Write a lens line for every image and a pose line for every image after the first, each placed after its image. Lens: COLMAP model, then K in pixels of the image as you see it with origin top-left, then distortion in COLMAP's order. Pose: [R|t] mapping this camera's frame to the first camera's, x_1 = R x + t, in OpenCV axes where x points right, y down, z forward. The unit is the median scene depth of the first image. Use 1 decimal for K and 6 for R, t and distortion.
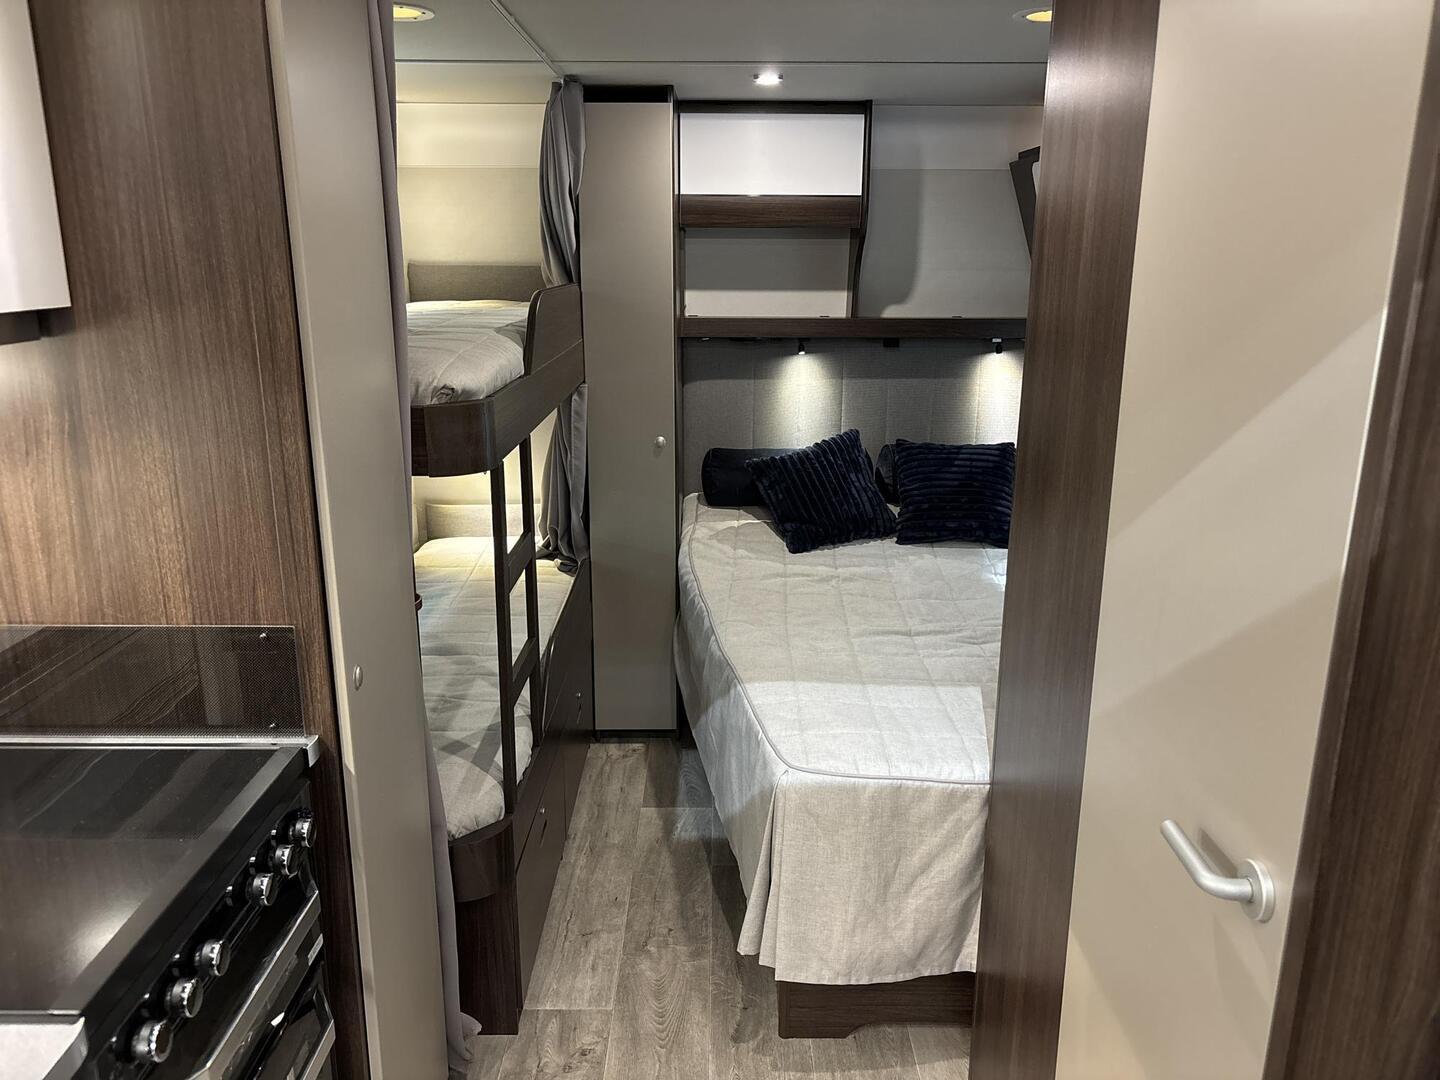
lens RADIAL K [[1057.0, 0, 726.4], [0, 1057.0, 548.9], [0, 0, 1]] dist [0.046679, -0.080395]
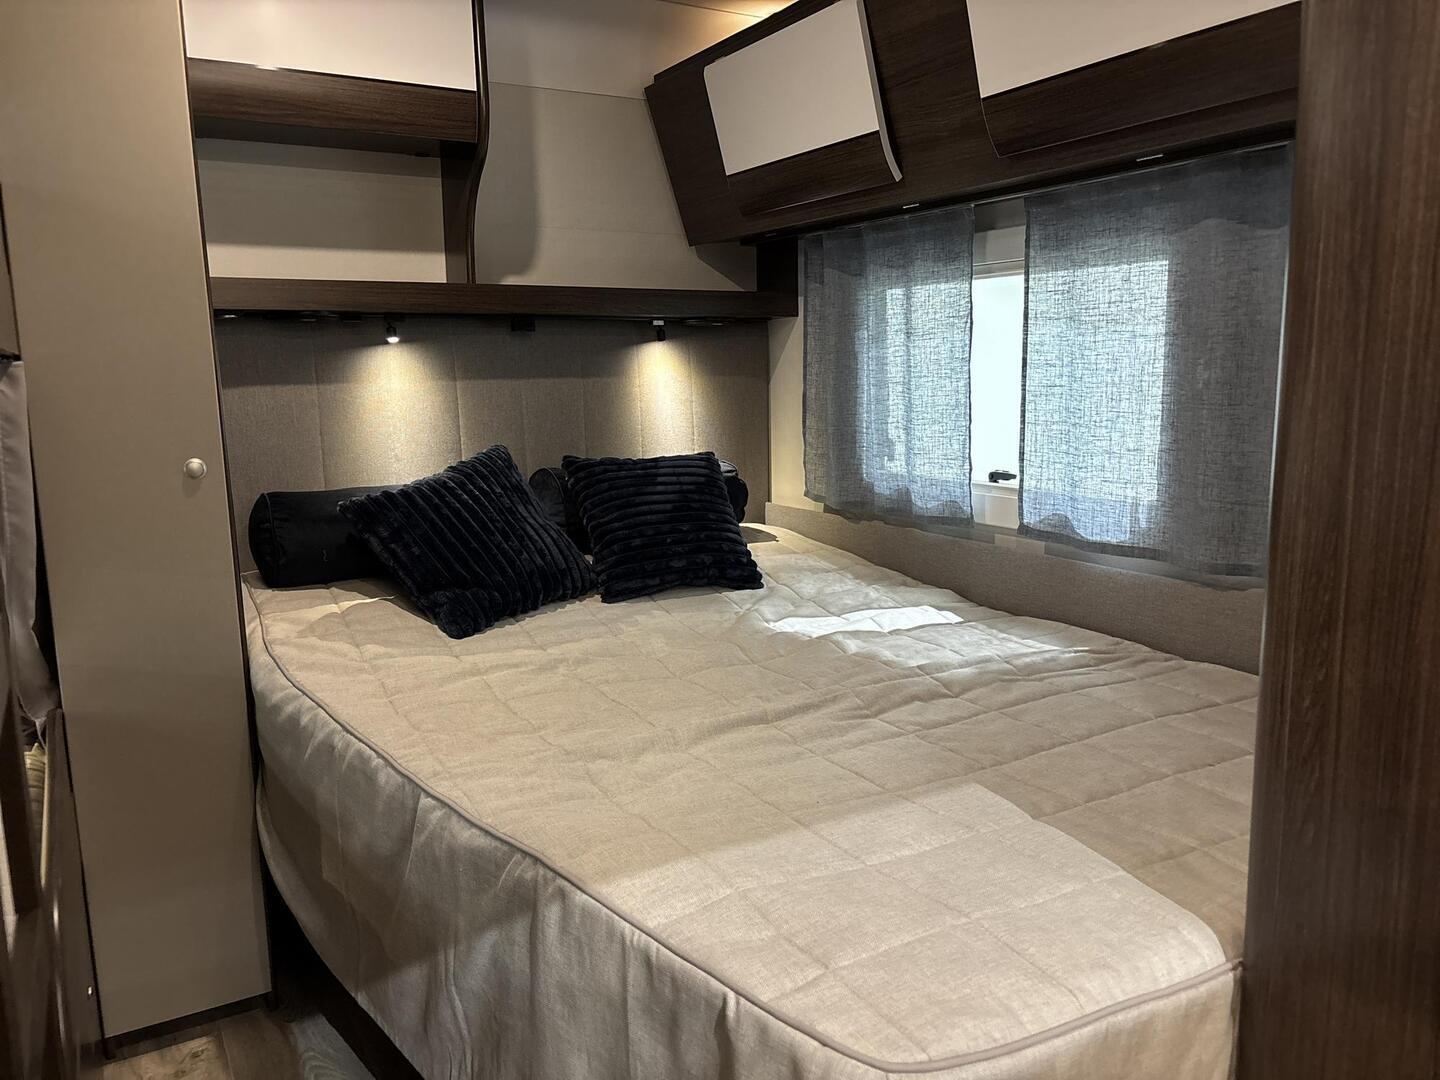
lens RADIAL K [[1057.0, 0, 726.4], [0, 1057.0, 548.9], [0, 0, 1]] dist [0.046679, -0.080395]
pose [[0.854853, -0.101437, 0.508859, -0.107740], [0.154193, 0.986064, -0.062470, 0.014903], [-0.495430, 0.131865, 0.858581, 0.392539]]
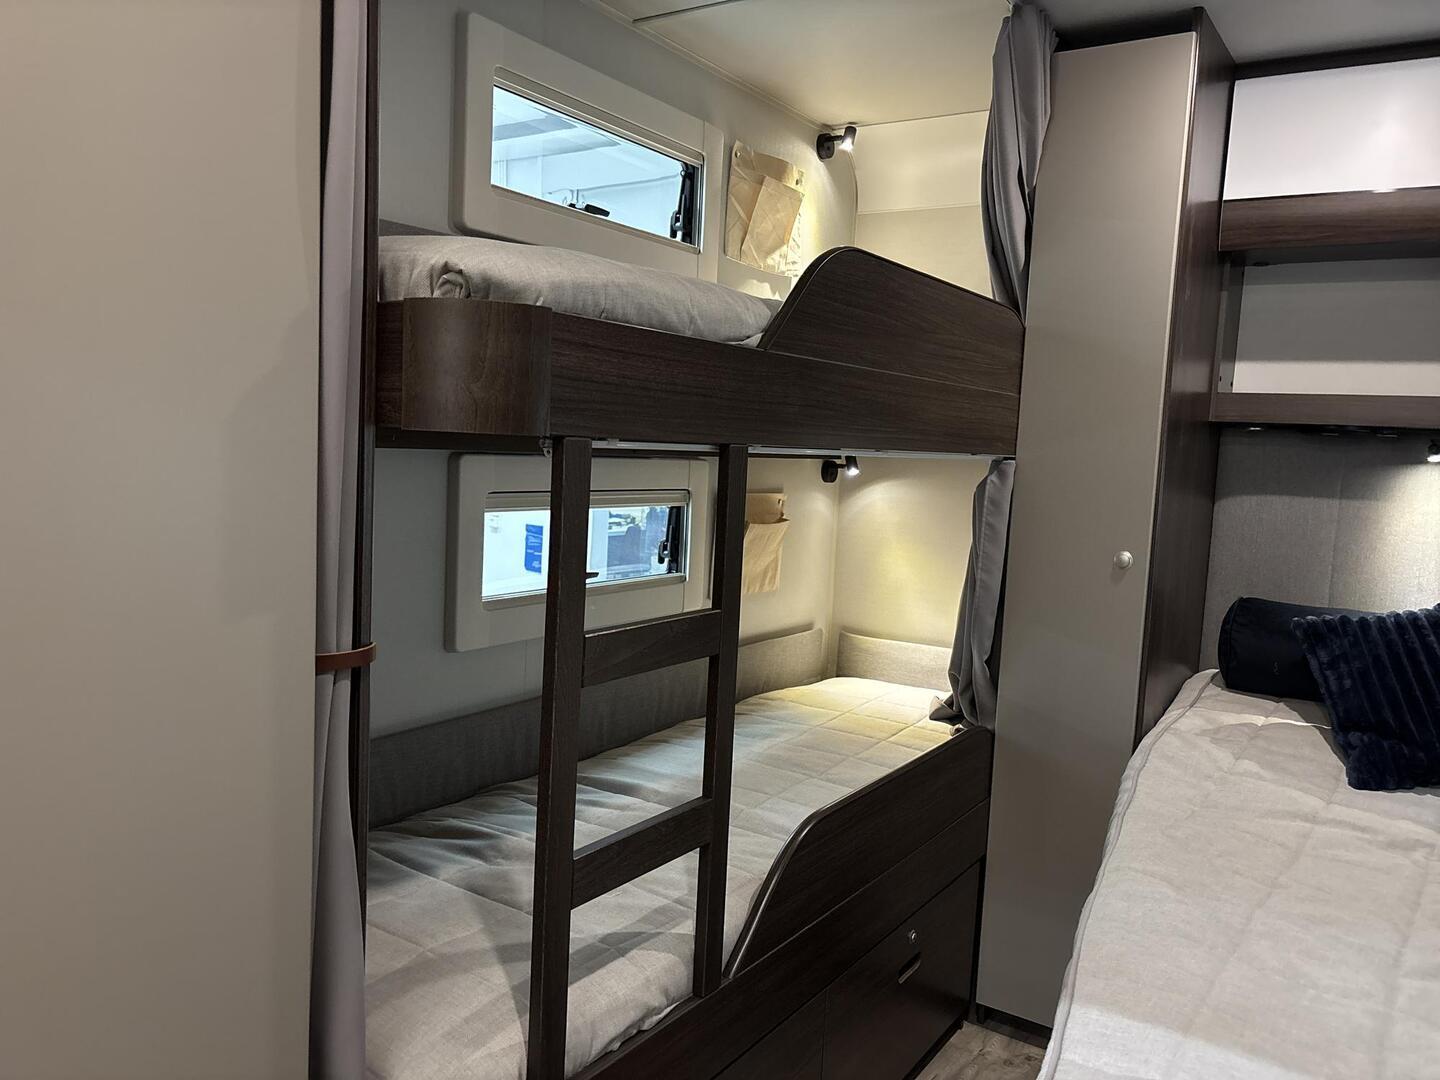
lens RADIAL K [[1057.0, 0, 726.4], [0, 1057.0, 548.9], [0, 0, 1]] dist [0.046679, -0.080395]
pose [[0.818885, 0.087789, -0.567205, 0.096358], [-0.193790, 0.972490, -0.129262, 0.017760], [0.540253, 0.215769, 0.813370, 0.353910]]
